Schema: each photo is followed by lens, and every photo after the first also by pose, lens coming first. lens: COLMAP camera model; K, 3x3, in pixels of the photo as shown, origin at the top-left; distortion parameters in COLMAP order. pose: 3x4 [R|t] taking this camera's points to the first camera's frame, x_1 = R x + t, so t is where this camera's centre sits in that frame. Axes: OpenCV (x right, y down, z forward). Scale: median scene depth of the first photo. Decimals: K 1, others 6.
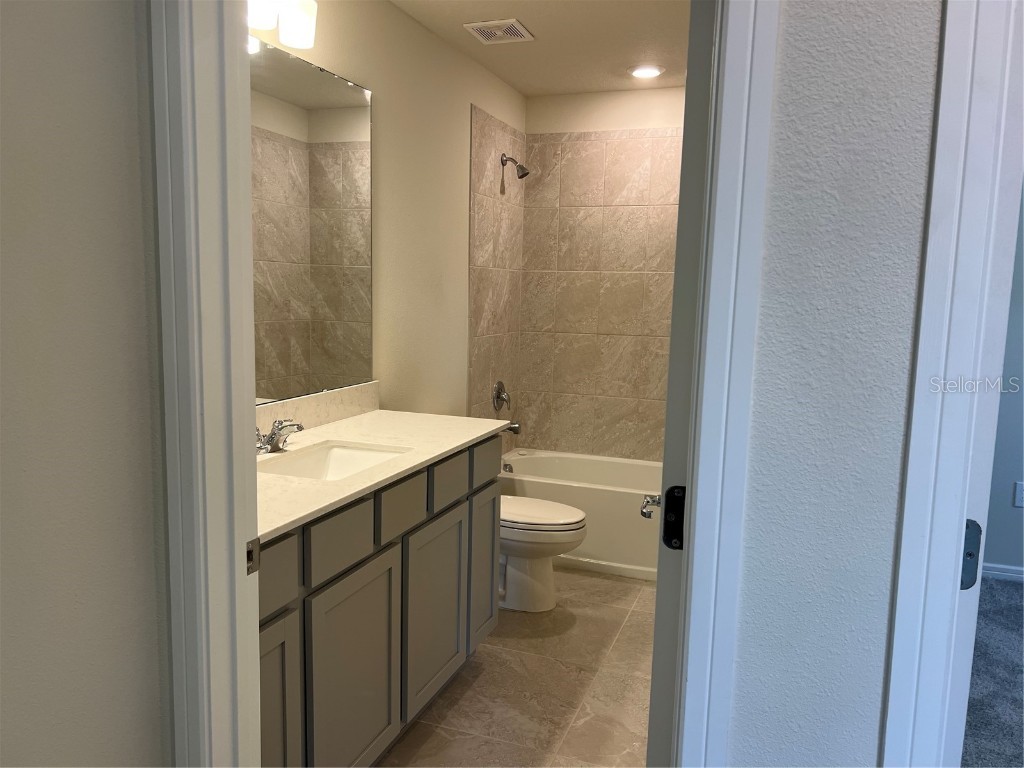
lens RADIAL K [[772.7, 0, 501.4], [0, 772.7, 384.1], [0, 0, 1]] dist [0.057156, -0.063527]
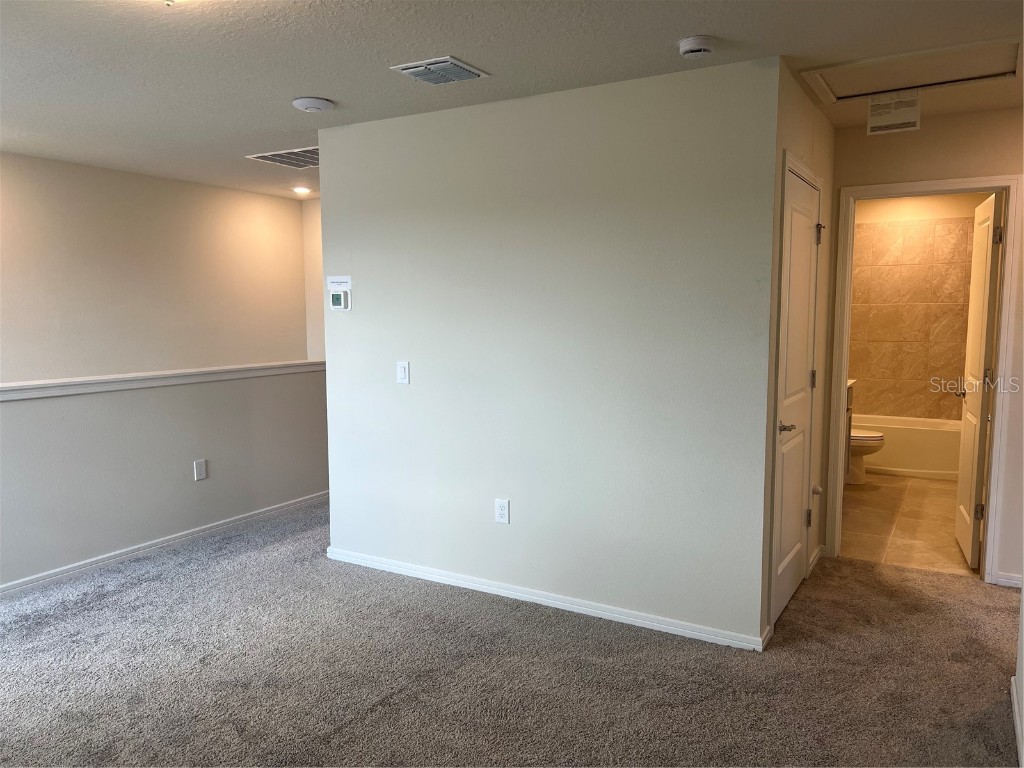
lens RADIAL K [[772.7, 0, 503.7], [0, 772.7, 387.4], [0, 0, 1]] dist [0.057156, -0.063527]
pose [[0.984990, -0.008507, -0.172401, -0.373752], [0.003564, 0.999574, -0.028958, 0.083491], [0.172573, 0.027909, 0.984601, -0.821956]]
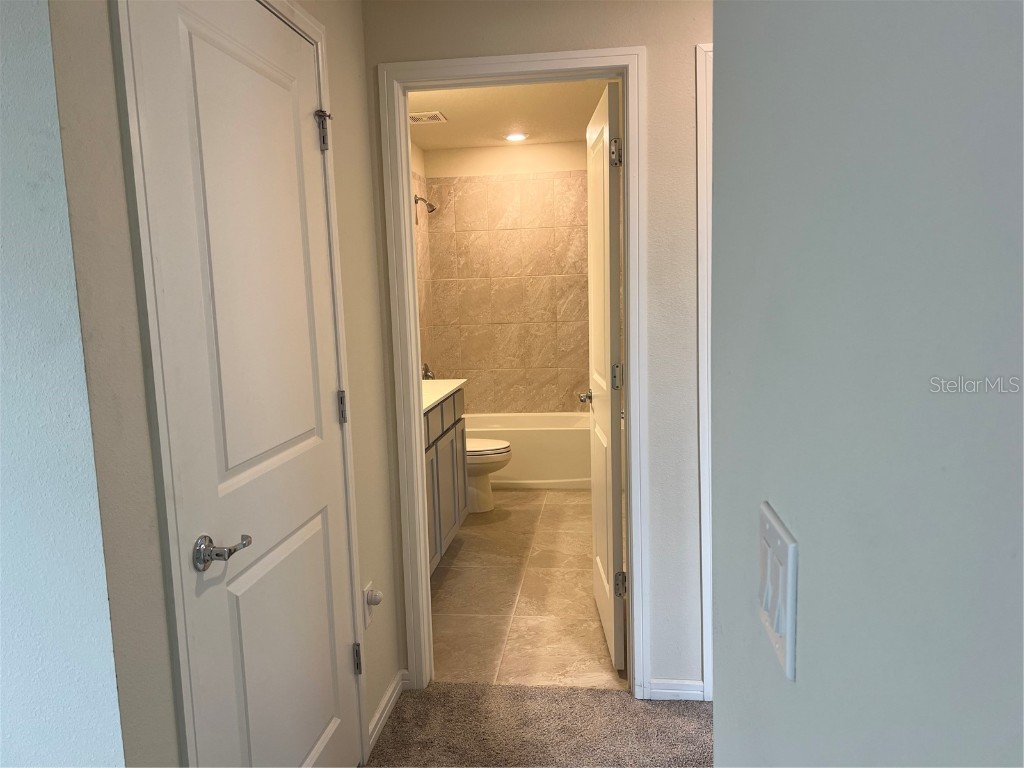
lens RADIAL K [[772.7, 0, 515.6], [0, 772.7, 388.8], [0, 0, 1]] dist [0.057156, -0.063527]
pose [[0.967227, -0.085960, 0.238918, -0.175532], [0.085991, 0.996243, 0.010313, 0.039868], [-0.238907, 0.010570, 0.970985, -0.341189]]
